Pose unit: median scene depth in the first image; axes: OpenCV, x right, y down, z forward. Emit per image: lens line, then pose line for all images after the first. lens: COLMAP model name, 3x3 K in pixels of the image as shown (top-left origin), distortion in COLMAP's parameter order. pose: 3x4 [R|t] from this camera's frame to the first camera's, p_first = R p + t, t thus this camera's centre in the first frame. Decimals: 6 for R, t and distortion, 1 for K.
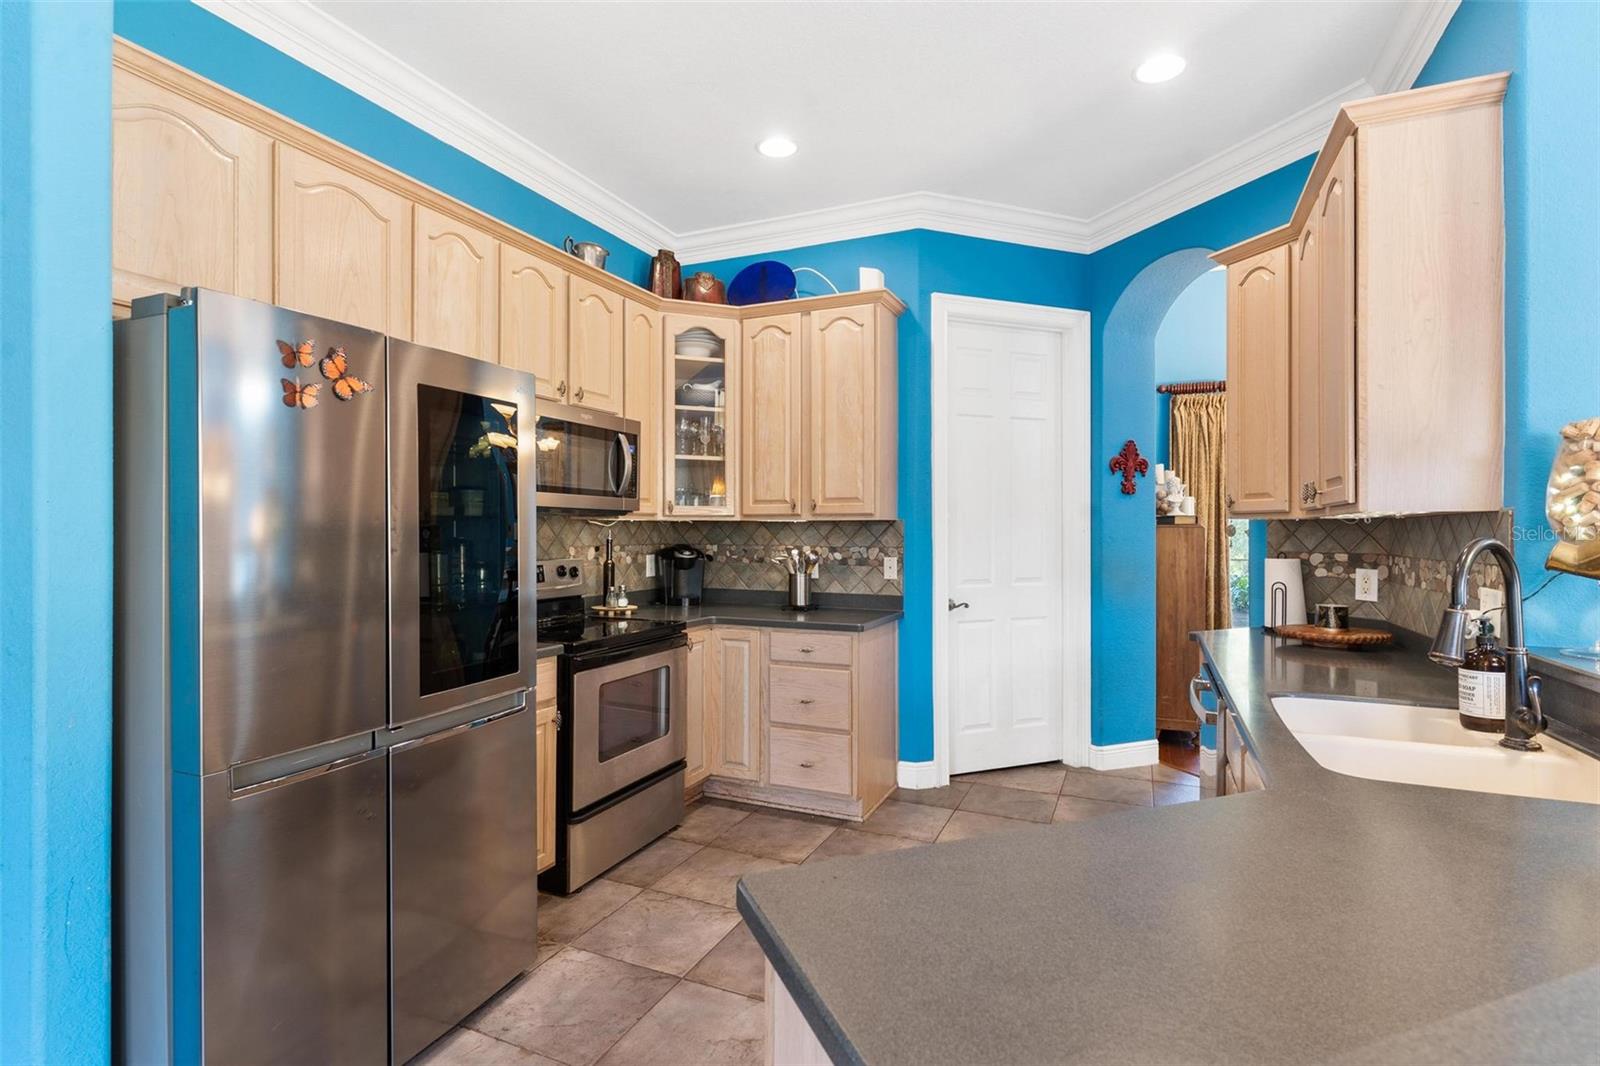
lens RADIAL K [[778.2, 0, 802.0], [0, 778.2, 532.2], [0, 0, 1]] dist [0.004135, 0.000132]
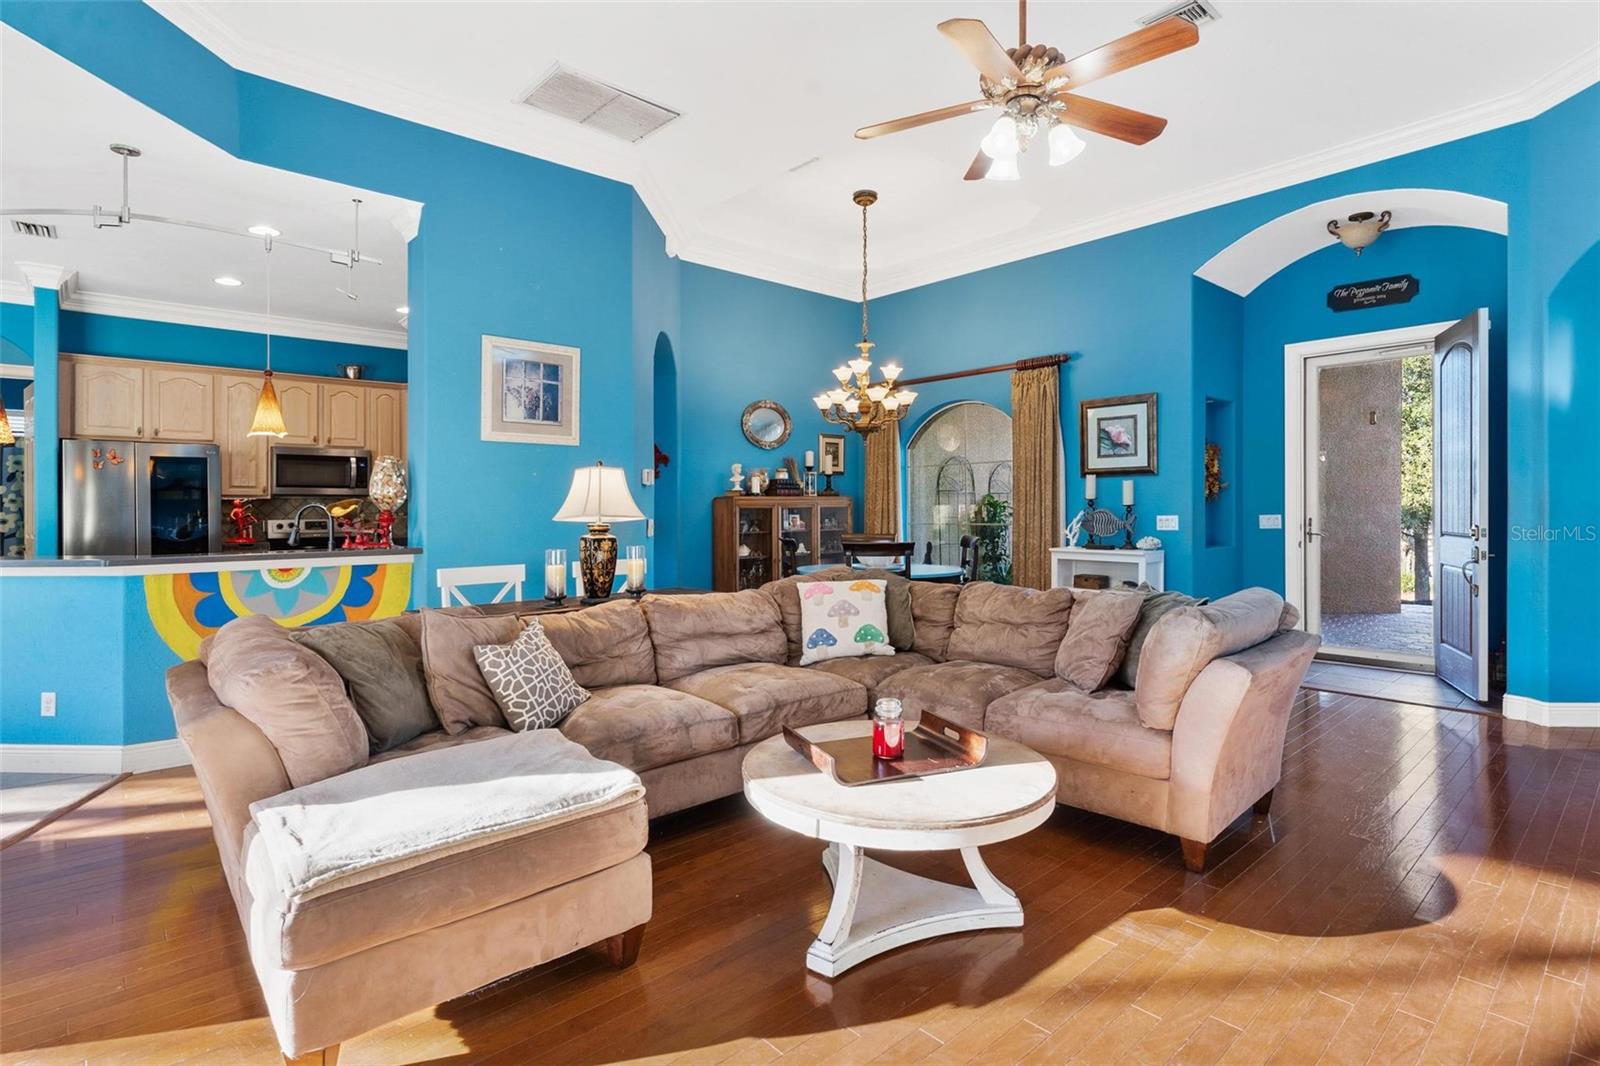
lens RADIAL K [[778.2, 0, 792.9], [0, 778.2, 500.7], [0, 0, 1]] dist [0.004135, 0.000132]
pose [[0.907358, -0.011595, -0.420199, 1.533661], [0.008419, 0.999920, -0.009411, 0.015618], [0.420274, 0.005001, 0.907383, -0.347246]]
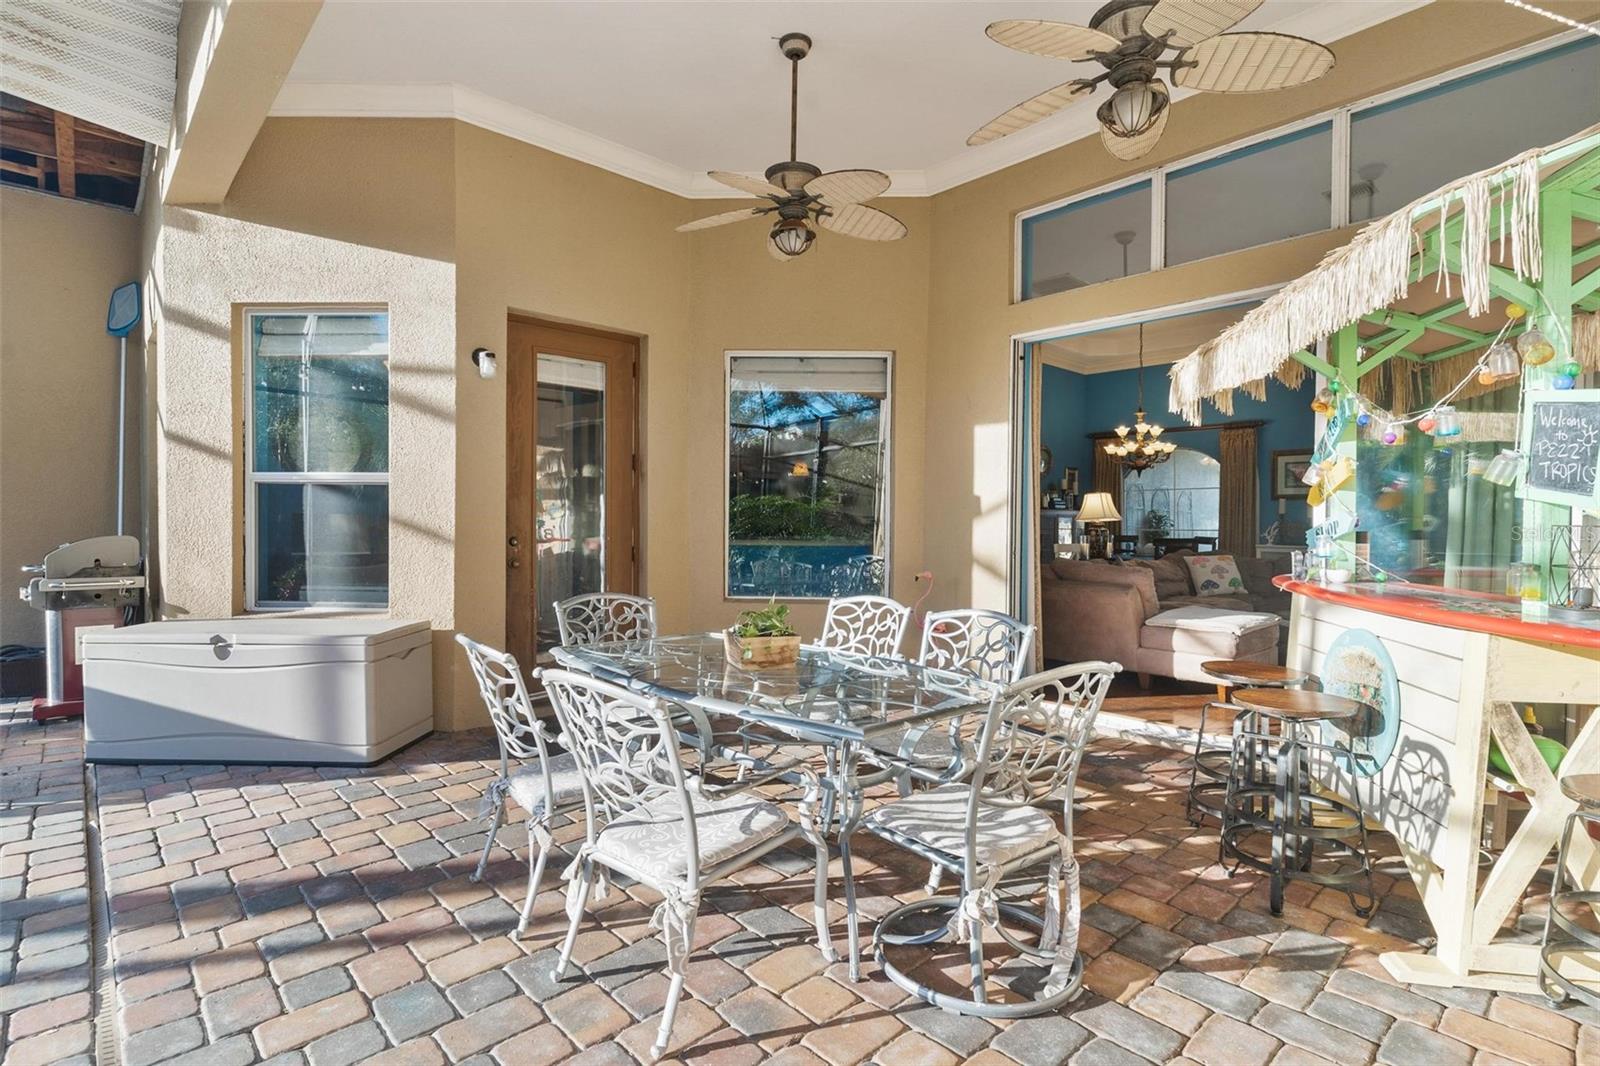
lens RADIAL K [[778.2, 0, 794.8], [0, 778.2, 533.5], [0, 0, 1]] dist [0.004135, 0.000132]
pose [[0.916727, 0.003962, -0.399494, 0.962037], [-0.000674, 0.999965, 0.008372, 0.044245], [0.399513, -0.007405, 0.916698, -1.596854]]
